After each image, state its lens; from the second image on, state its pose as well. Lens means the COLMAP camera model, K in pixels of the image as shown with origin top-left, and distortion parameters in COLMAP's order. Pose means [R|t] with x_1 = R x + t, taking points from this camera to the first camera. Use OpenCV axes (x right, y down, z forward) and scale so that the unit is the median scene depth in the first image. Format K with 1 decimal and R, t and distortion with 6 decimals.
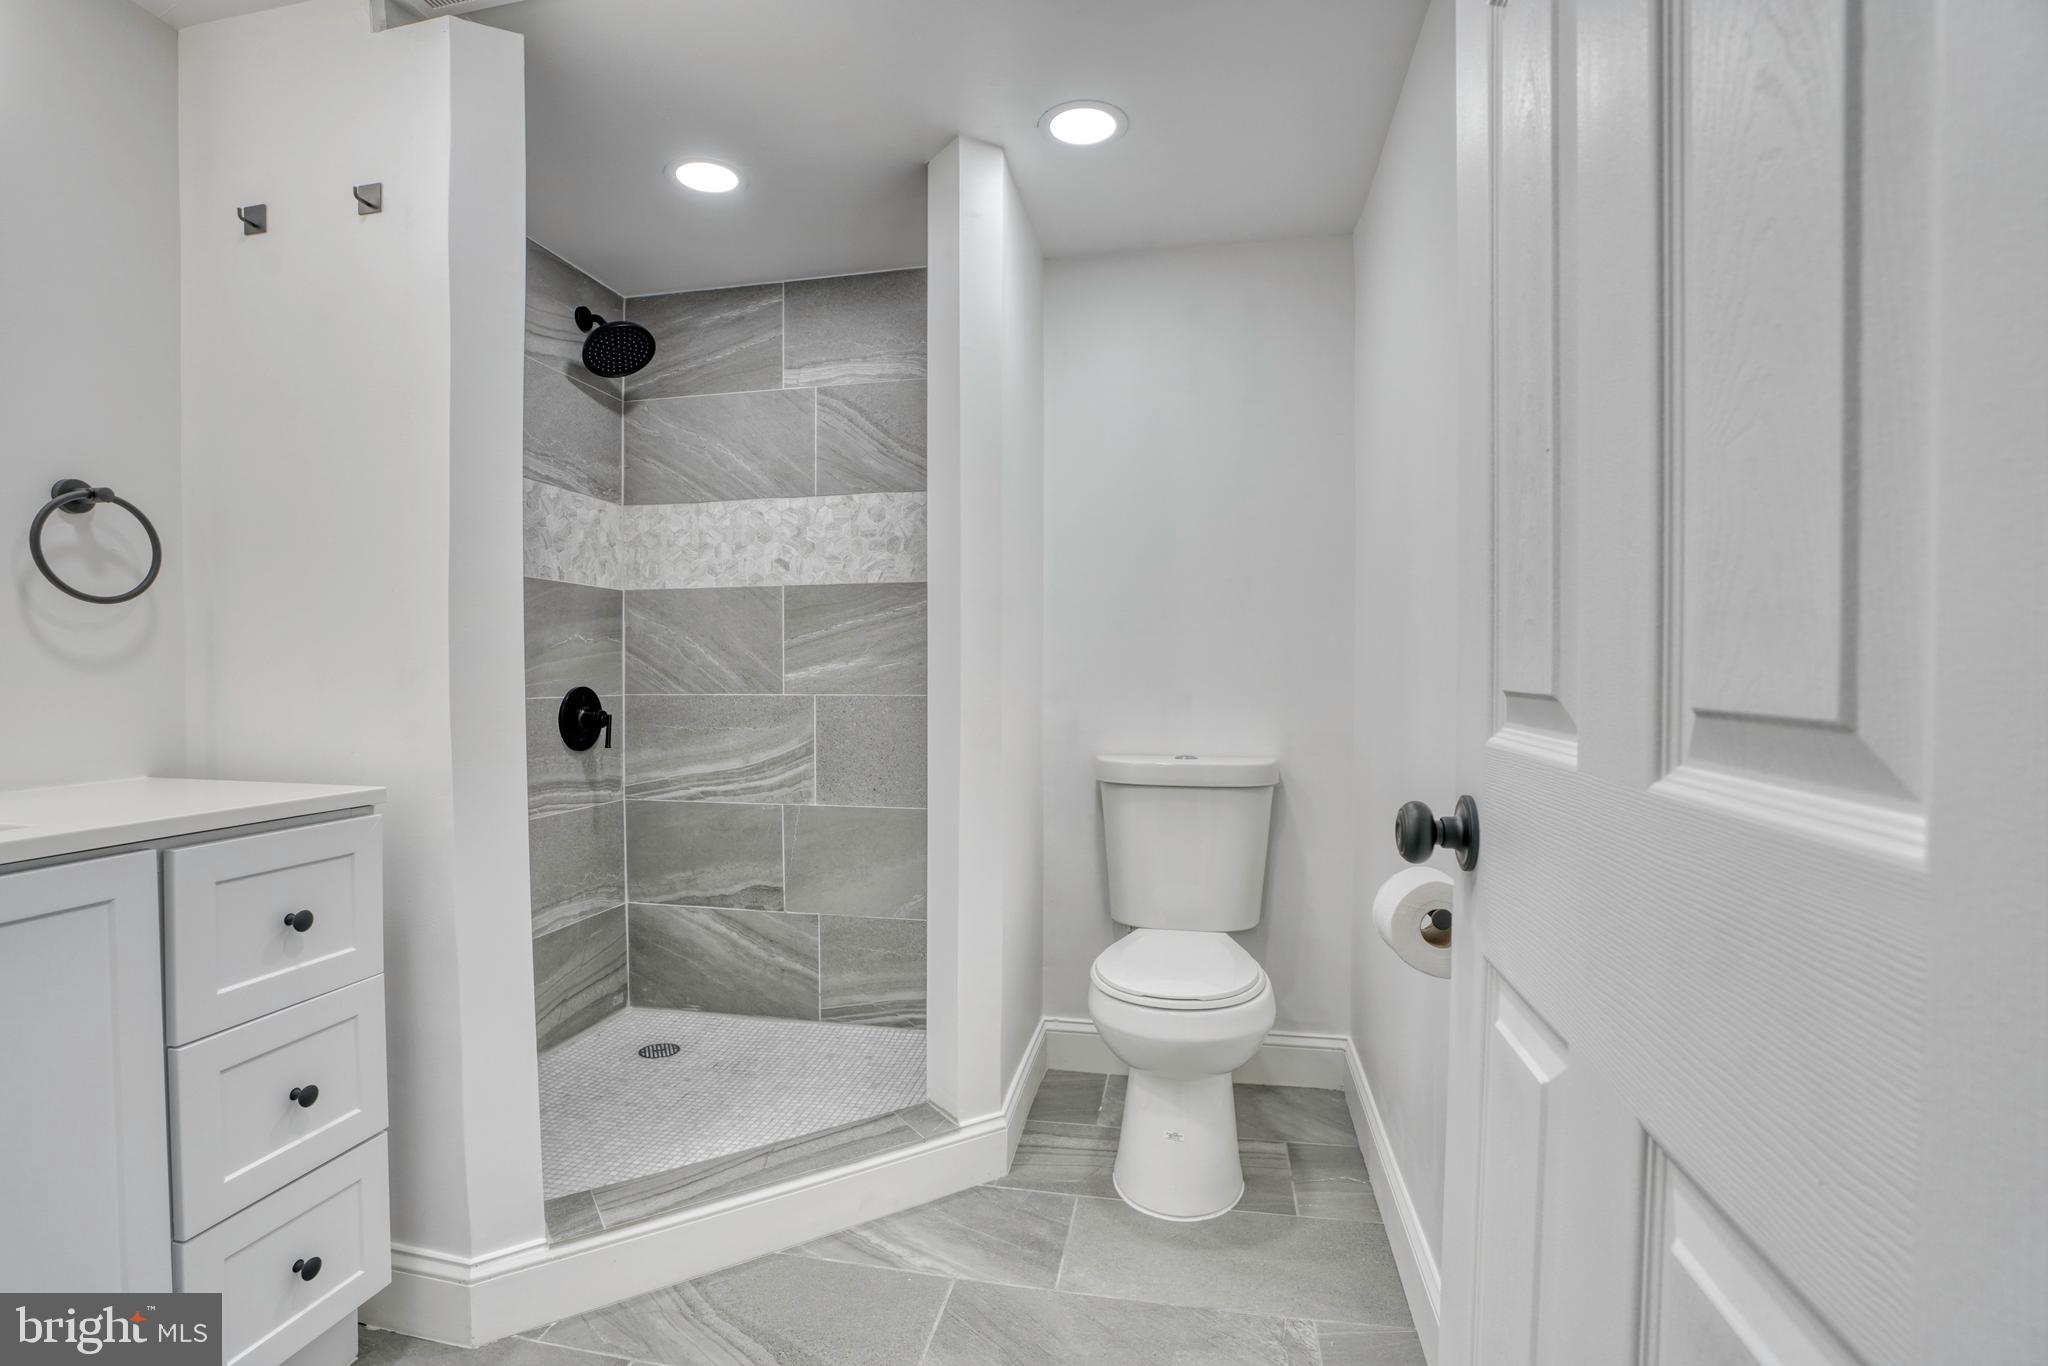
lens RADIAL K [[954.5, 0, 1014.3], [0, 954.5, 691.7], [0, 0, 1]] dist [-0.064891, 0.029492]
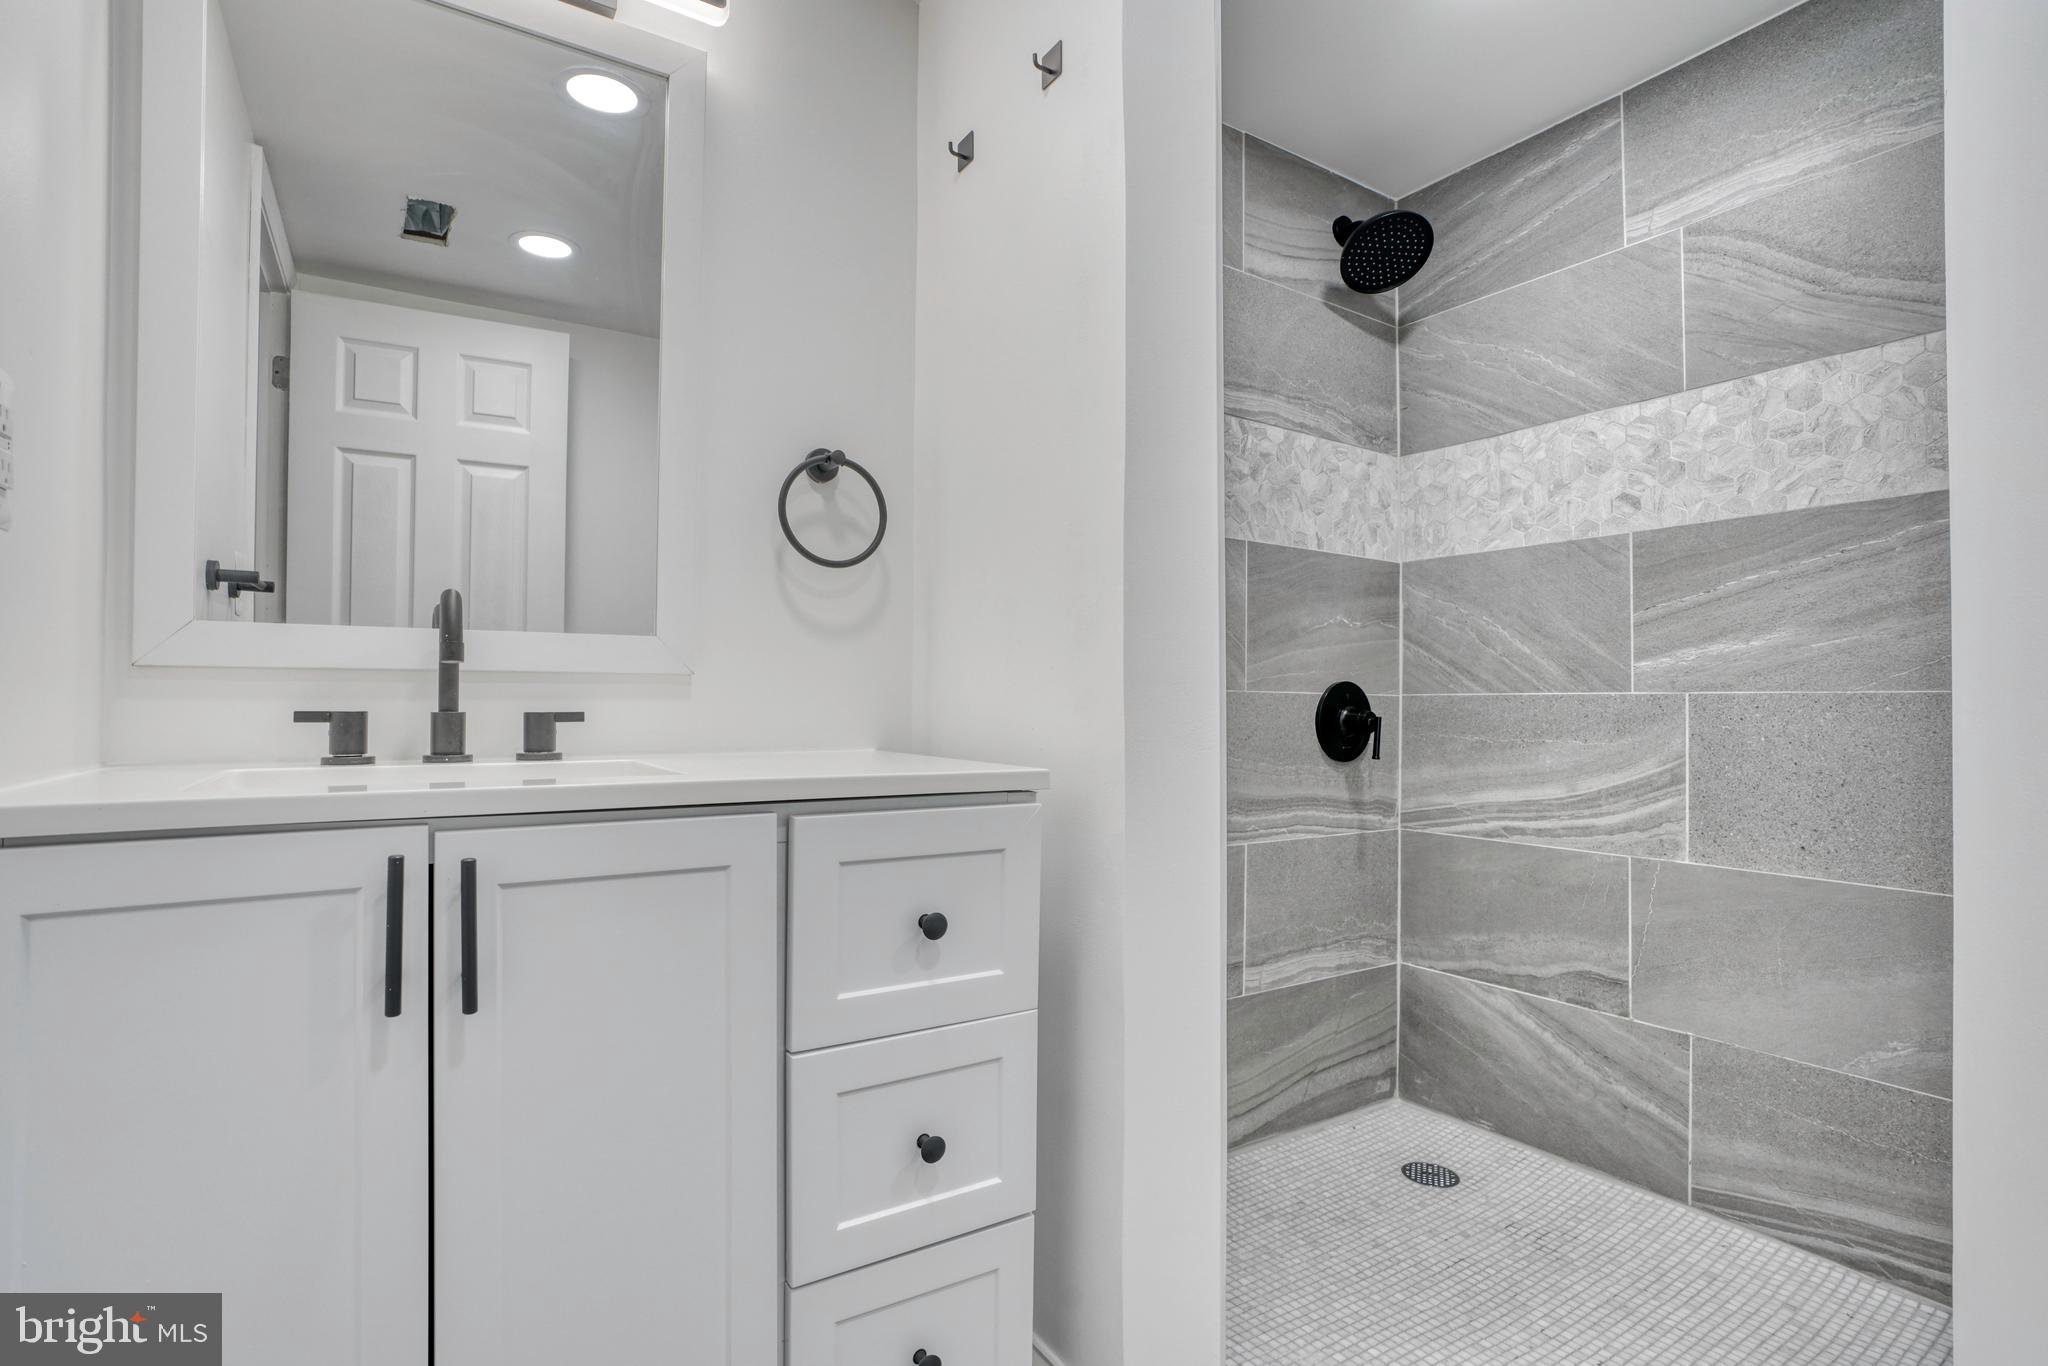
lens RADIAL K [[954.5, 0, 1014.3], [0, 954.5, 691.7], [0, 0, 1]] dist [-0.064891, 0.029492]
pose [[0.684173, -0.009402, -0.729259, -0.060820], [-0.022878, 0.999148, -0.034345, 0.034968], [0.728961, 0.040182, 0.683375, 0.230653]]
